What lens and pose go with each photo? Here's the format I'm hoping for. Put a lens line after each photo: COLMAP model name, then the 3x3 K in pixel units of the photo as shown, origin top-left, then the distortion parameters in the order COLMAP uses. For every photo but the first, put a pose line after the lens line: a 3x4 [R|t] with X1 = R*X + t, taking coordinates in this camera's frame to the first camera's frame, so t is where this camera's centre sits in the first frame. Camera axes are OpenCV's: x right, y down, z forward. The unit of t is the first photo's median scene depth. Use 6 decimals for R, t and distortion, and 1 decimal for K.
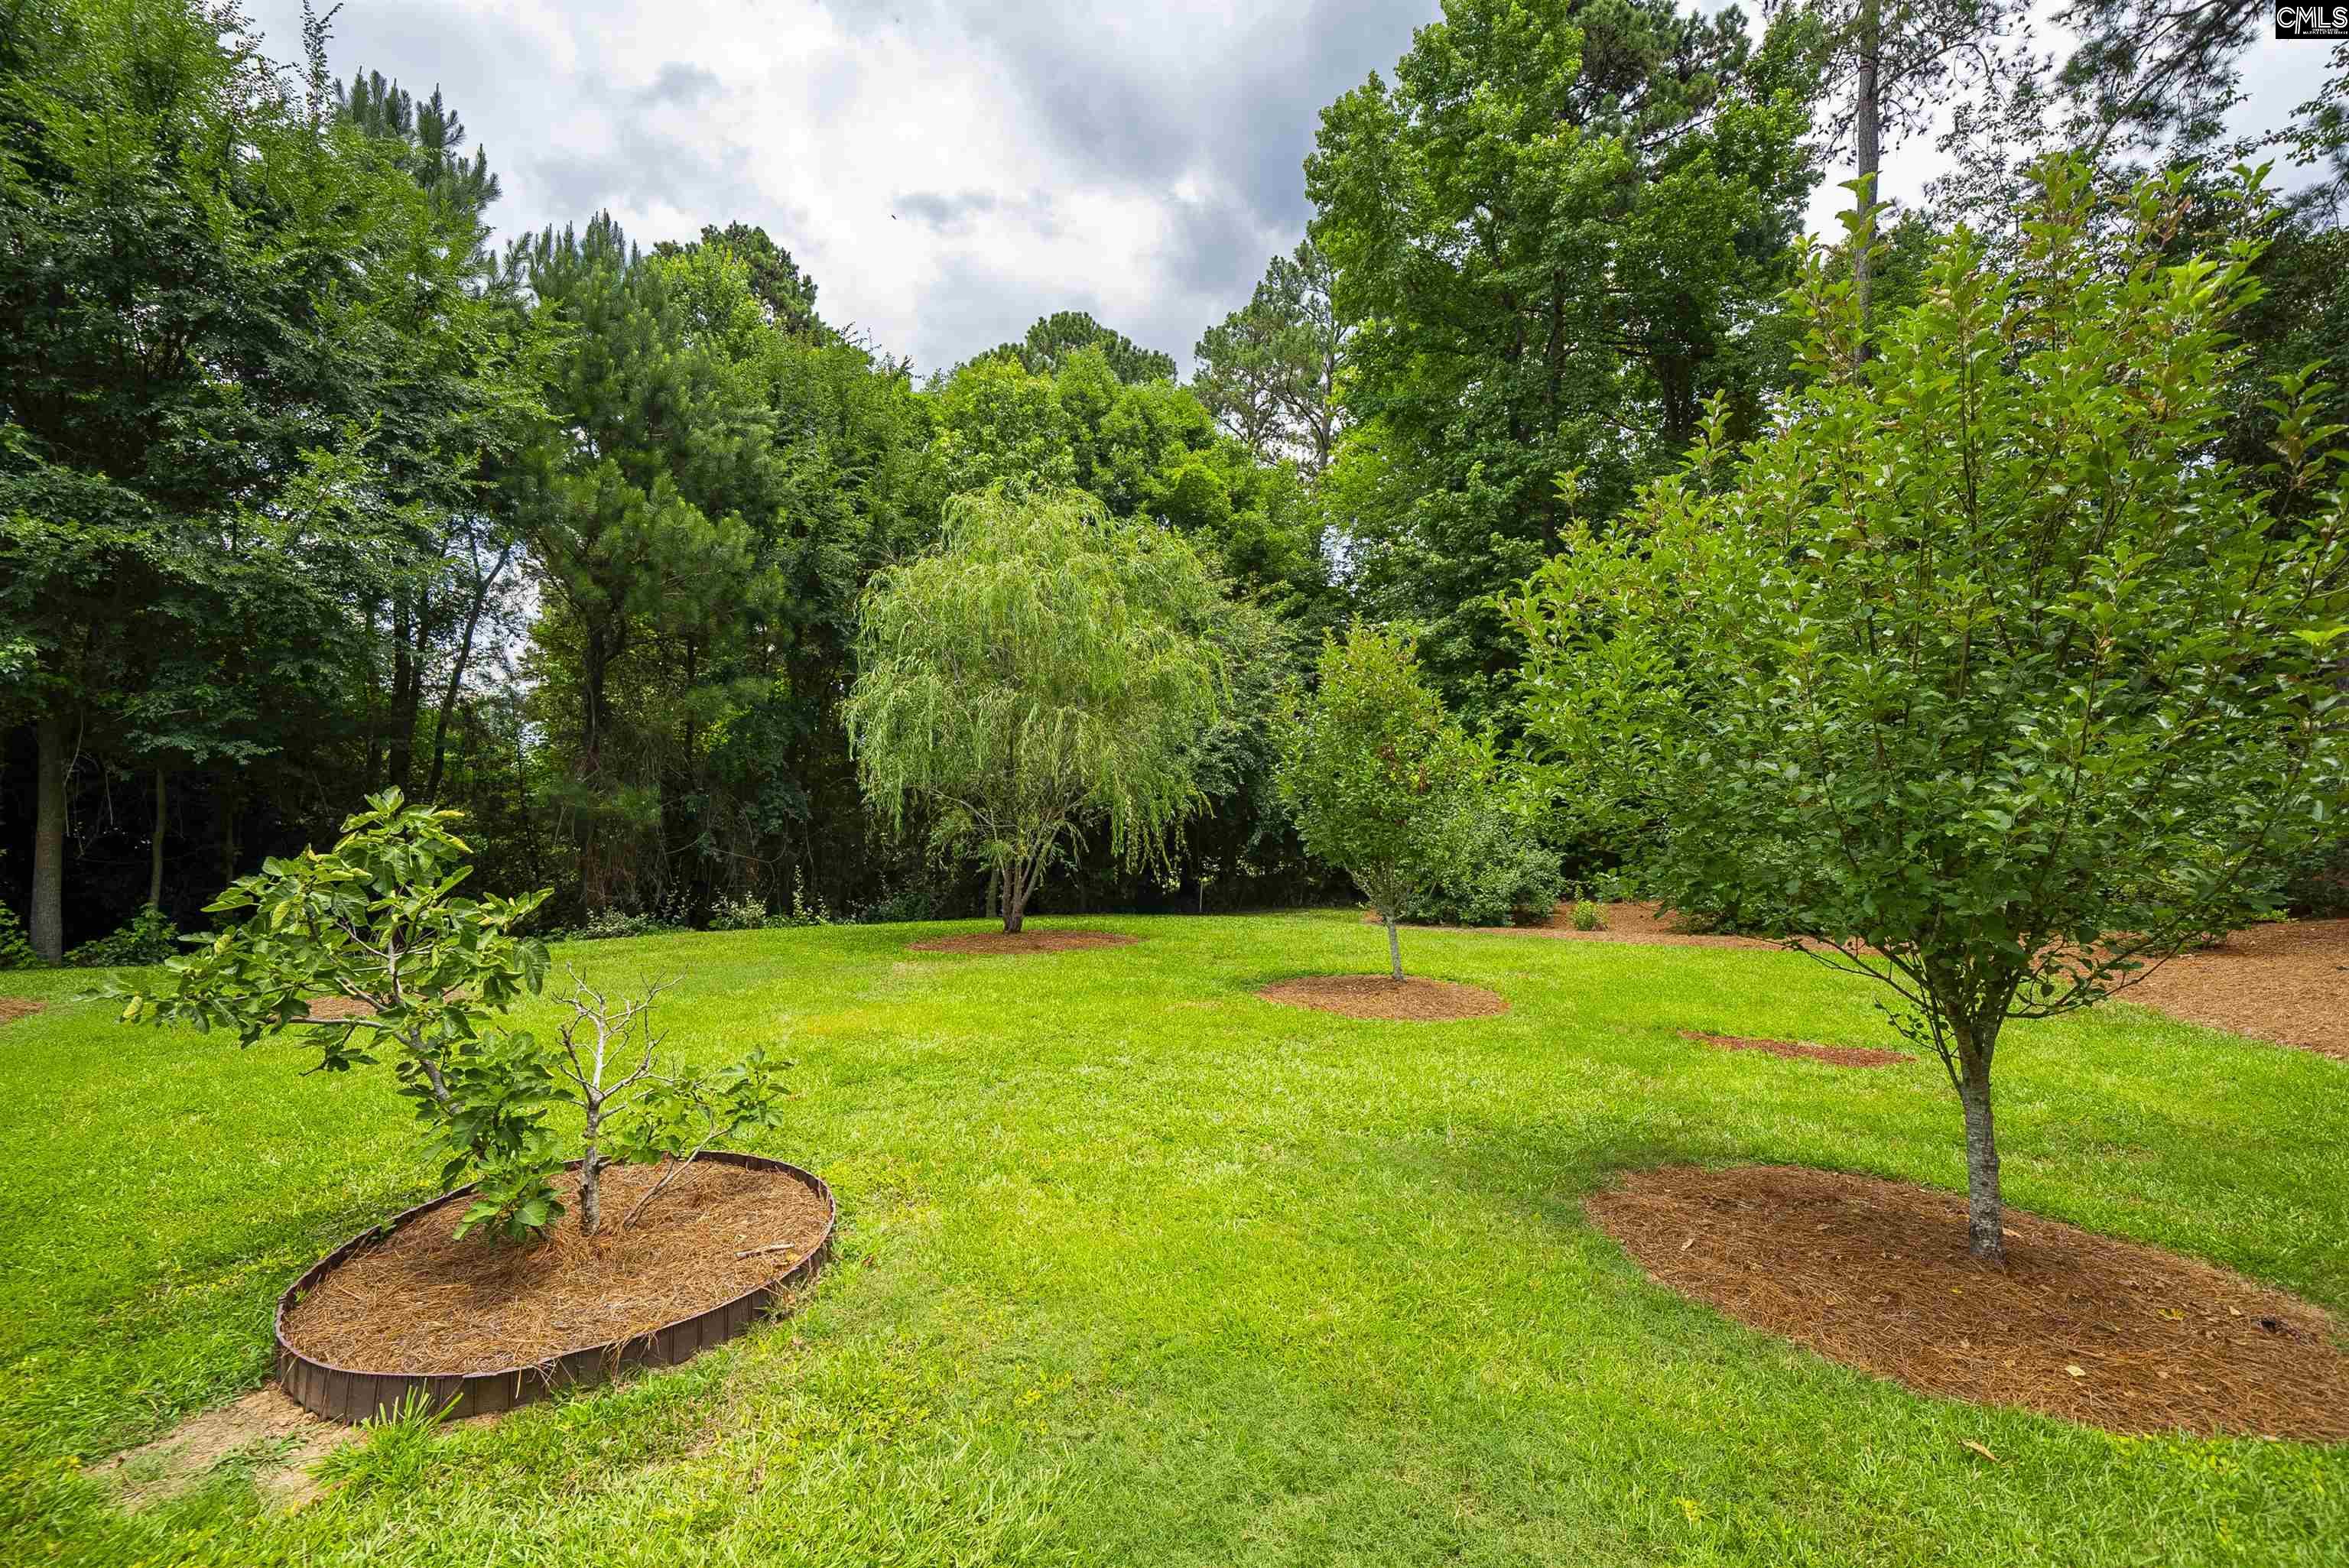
lens RADIAL K [[1039.0, 0, 1173.1], [0, 1039.0, 793.7], [0, 0, 1]] dist [0.034963, -0.012951]
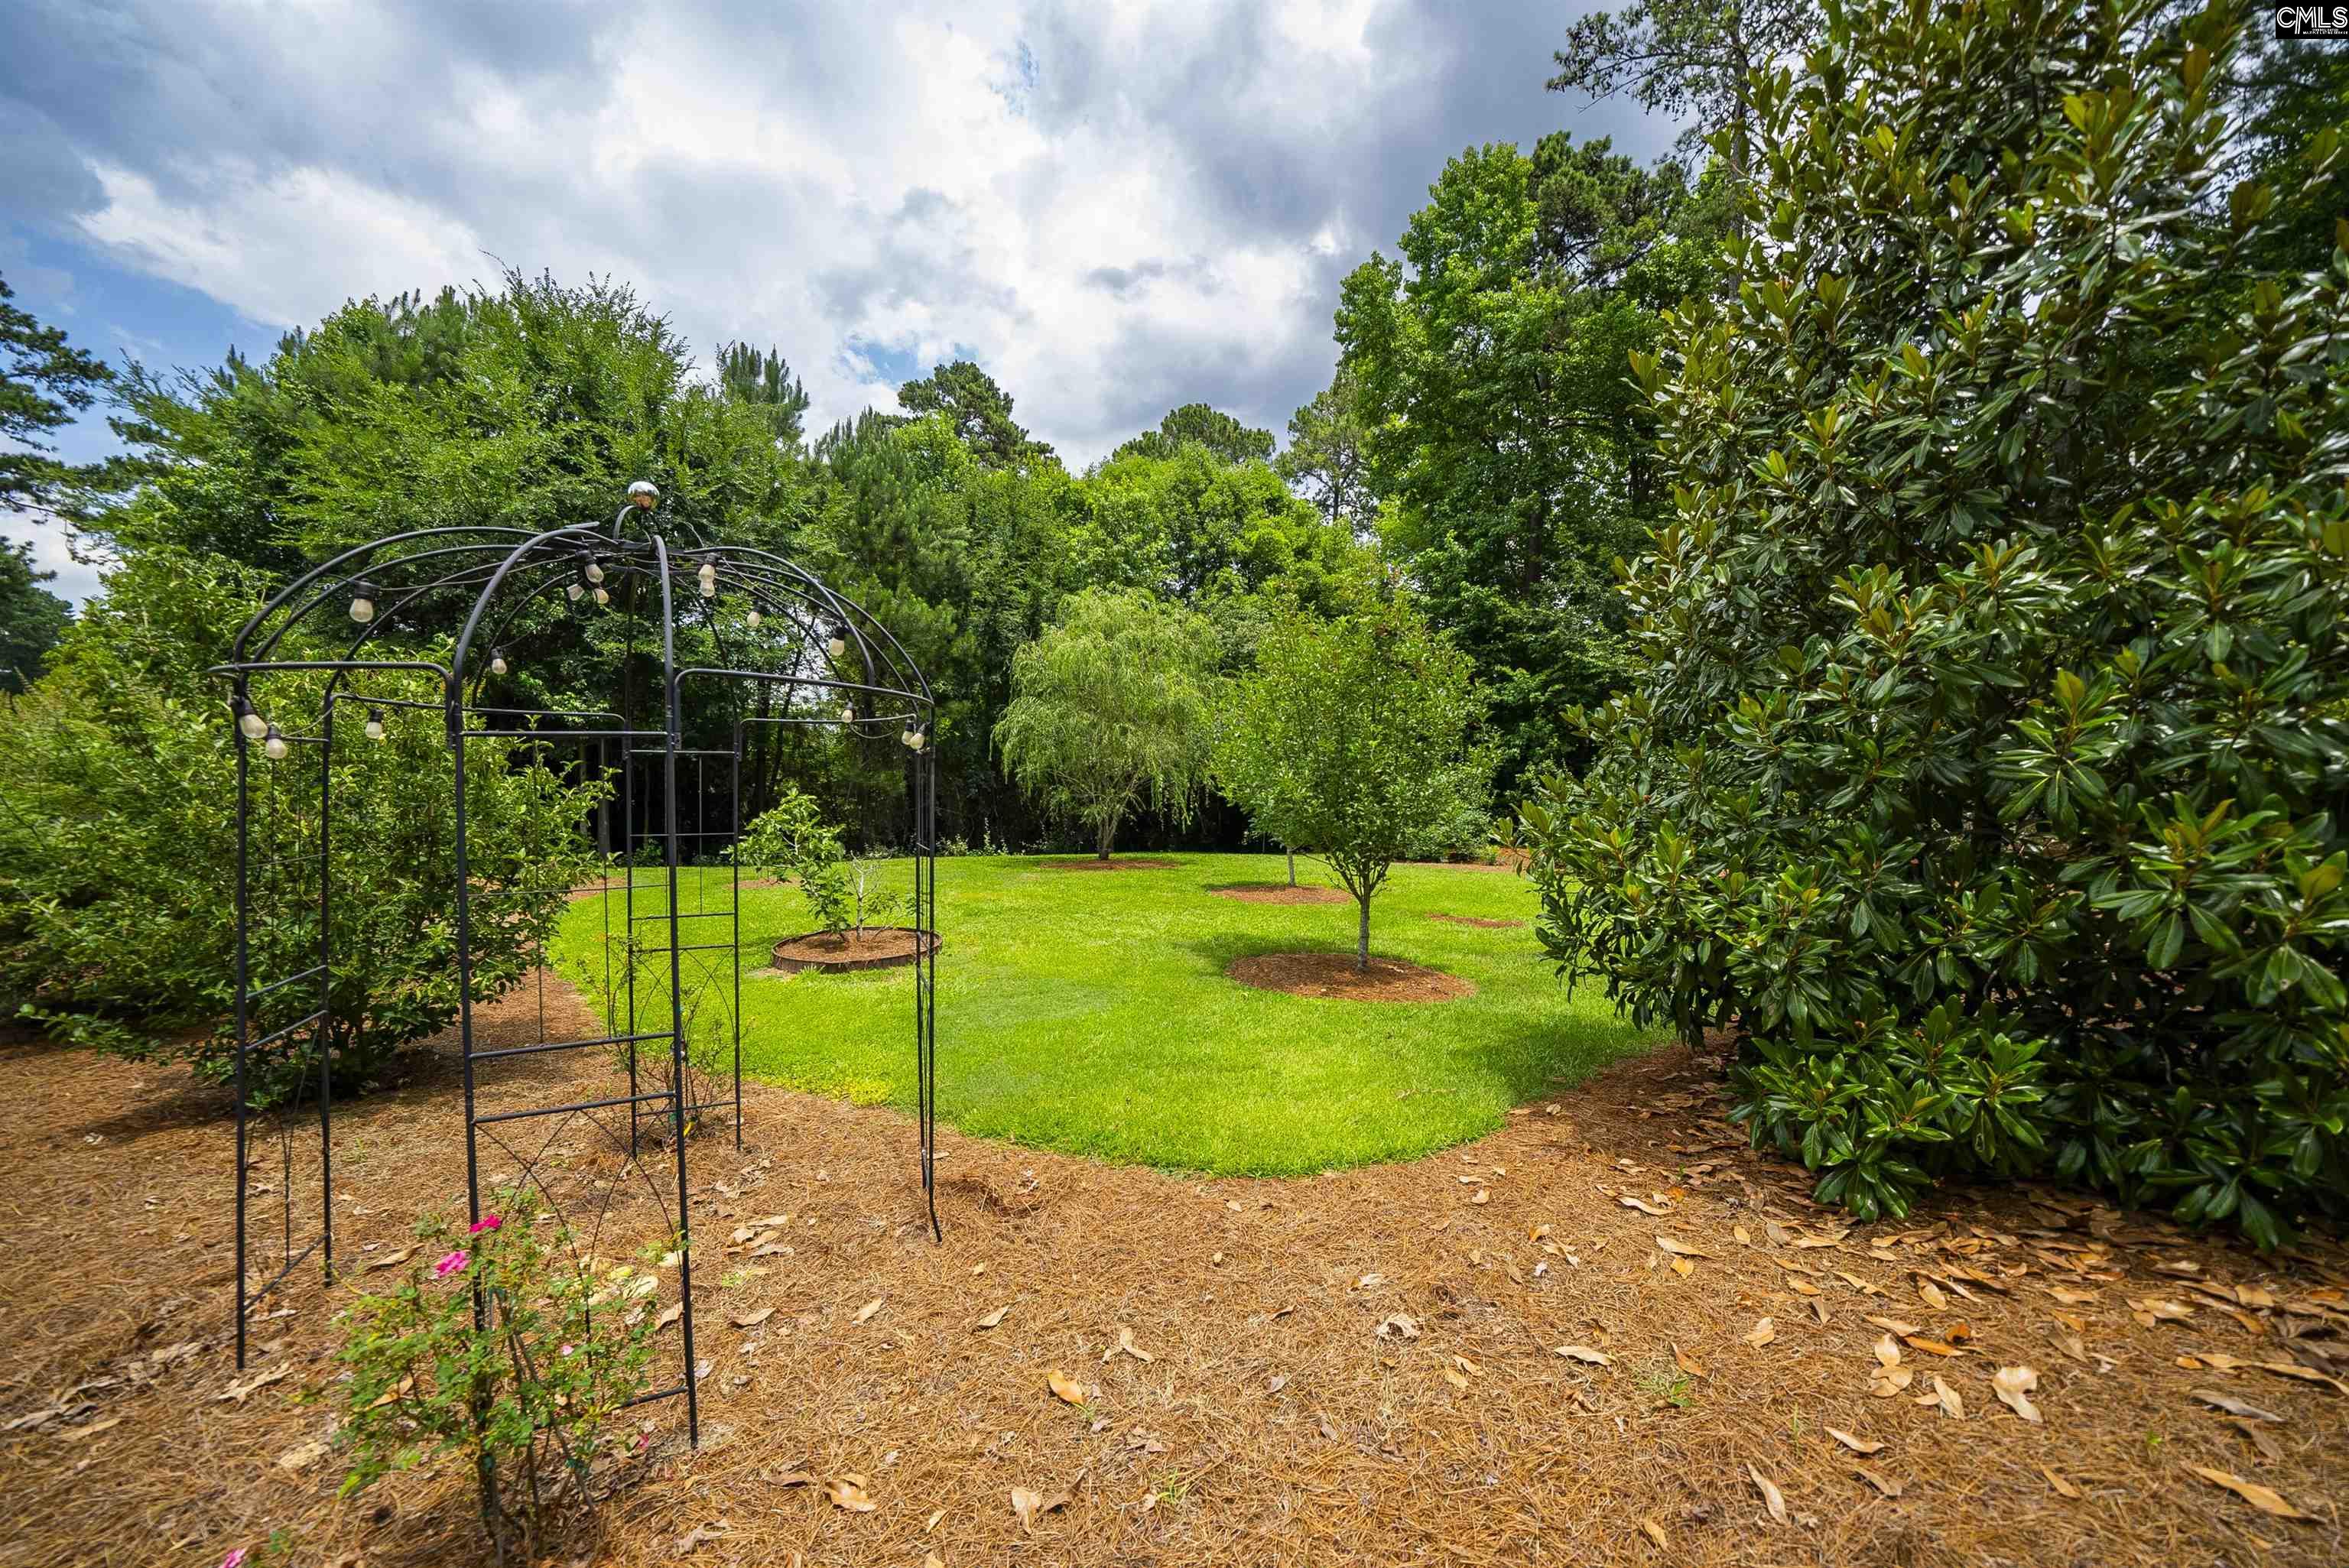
lens RADIAL K [[850.6, 0, 1159.7], [0, 850.6, 805.9], [0, 0, 1]] dist [-0.002311, -0.000016]
pose [[0.983728, 0.002387, -0.179649, 0.118819], [0.006640, 0.998746, 0.049625, -0.011746], [0.179542, -0.050011, 0.982478, -0.201238]]
